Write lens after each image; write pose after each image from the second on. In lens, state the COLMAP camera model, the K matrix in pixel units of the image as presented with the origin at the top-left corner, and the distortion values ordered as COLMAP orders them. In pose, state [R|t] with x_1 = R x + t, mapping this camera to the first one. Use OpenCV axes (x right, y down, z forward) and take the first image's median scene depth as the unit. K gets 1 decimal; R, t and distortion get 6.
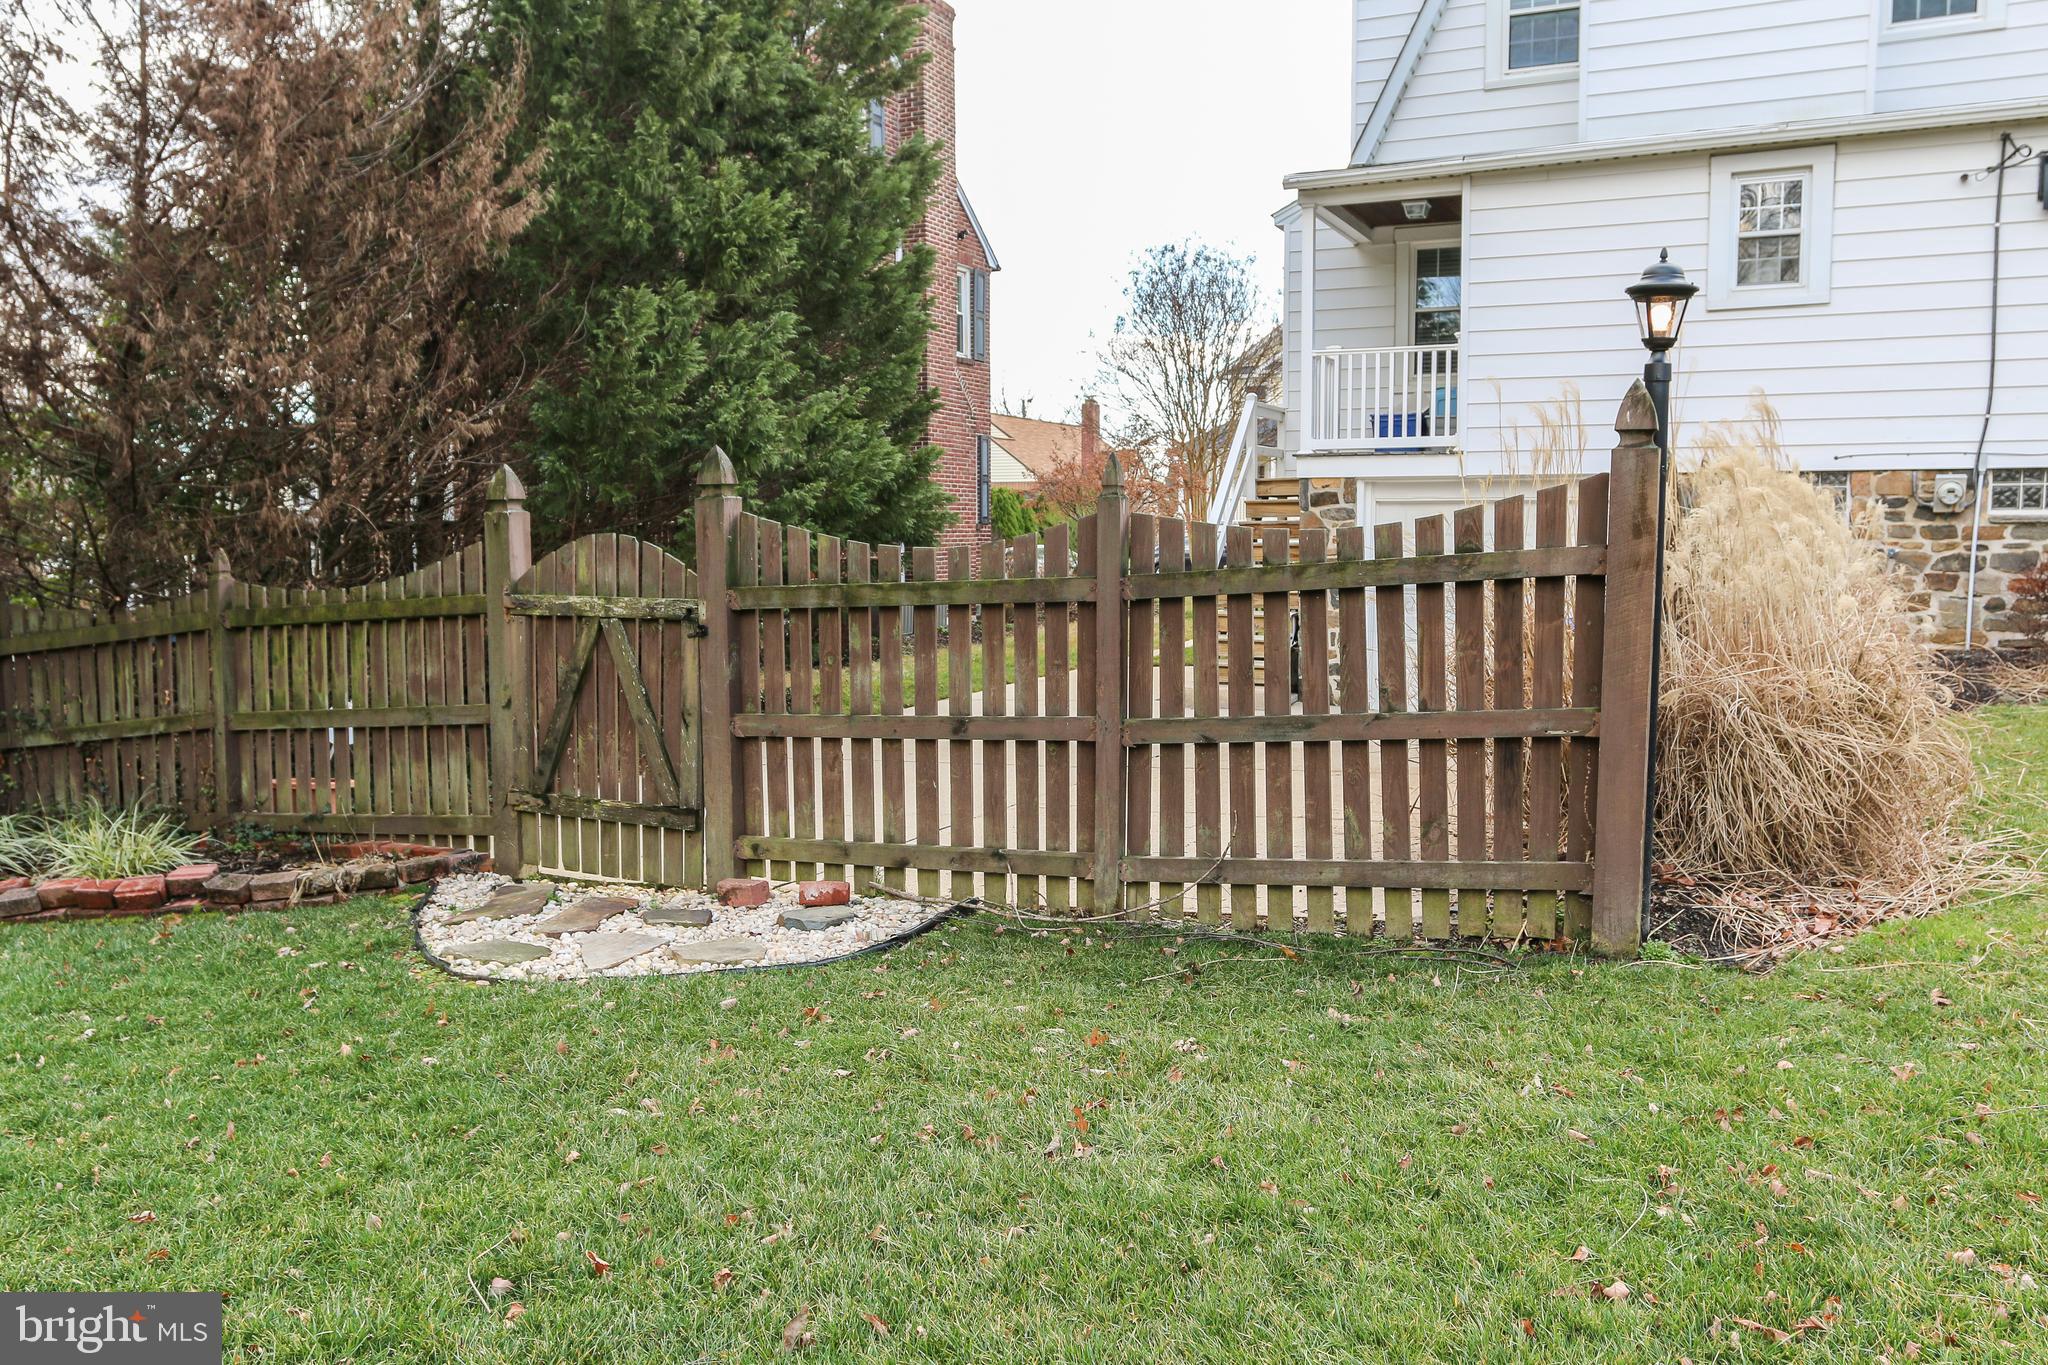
lens RADIAL K [[1585.6, 0, 1023.1], [0, 1585.6, 682.3], [0, 0, 1]] dist [-0.065648, 0.069364]
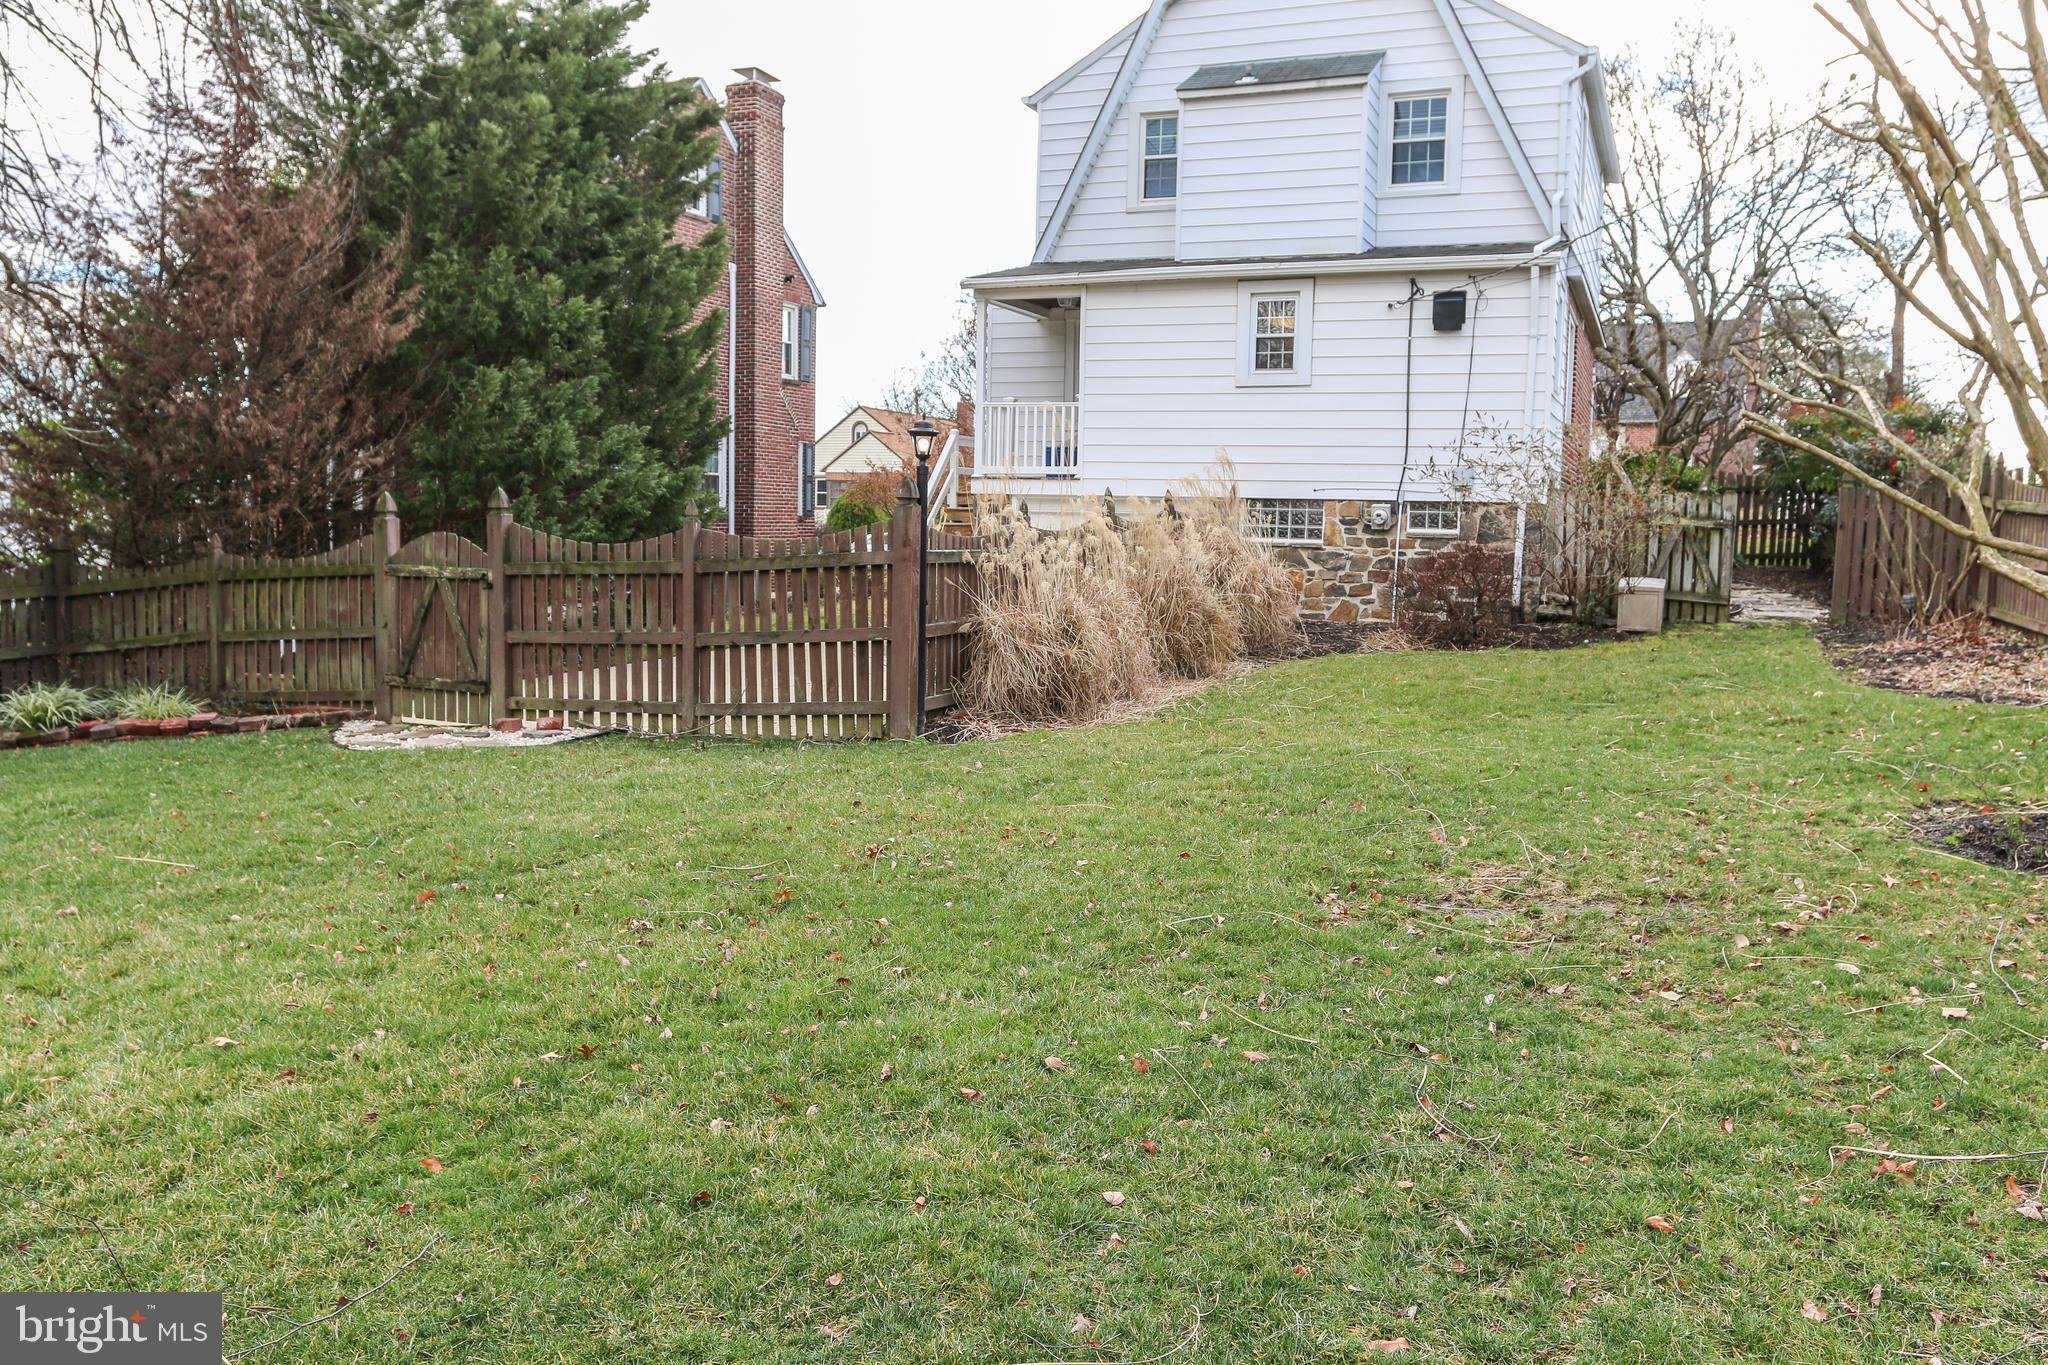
lens RADIAL K [[1585.6, 0, 1023.8], [0, 1585.6, 671.7], [0, 0, 1]] dist [-0.065648, 0.069364]
pose [[0.998556, 0.017882, 0.050662, 0.269773], [-0.018025, 0.999835, 0.002368, 0.042869], [-0.050611, -0.003278, 0.998713, -0.718829]]
